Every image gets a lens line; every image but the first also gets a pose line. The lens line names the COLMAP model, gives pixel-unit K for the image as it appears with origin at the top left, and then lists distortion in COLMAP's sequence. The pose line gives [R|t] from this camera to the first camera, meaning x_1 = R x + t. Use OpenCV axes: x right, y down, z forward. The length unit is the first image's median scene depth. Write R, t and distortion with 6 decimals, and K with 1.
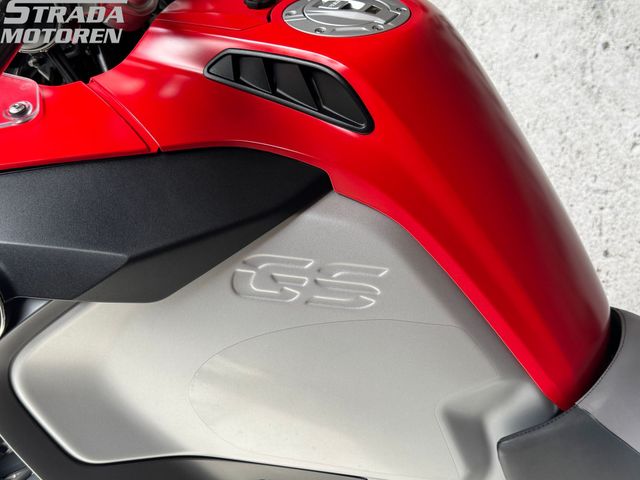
lens RADIAL K [[889.7, 0, 320.2], [0, 889.7, 243.8], [0, 0, 1]] dist [0.050236, 0.000000]
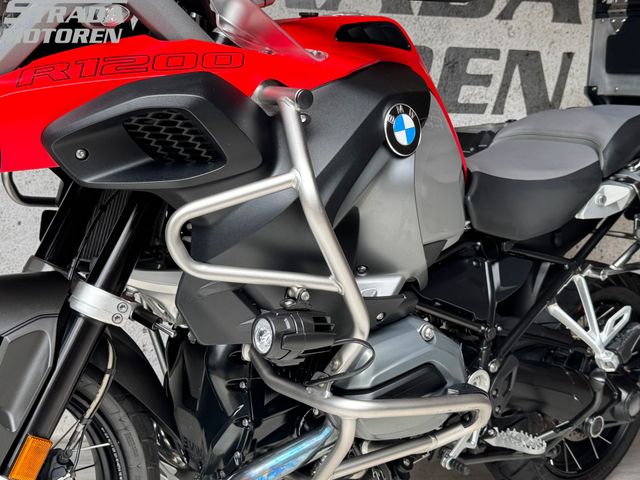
lens RADIAL K [[795.9, 0, 313.7], [0, 795.9, 239.4], [0, 0, 1]] dist [0.104868, 0.000000]
pose [[0.399297, -0.201033, 0.894510, -0.681963], [0.519544, 0.853502, -0.040100, 0.079841], [-0.755405, 0.480749, 0.445247, 0.201057]]
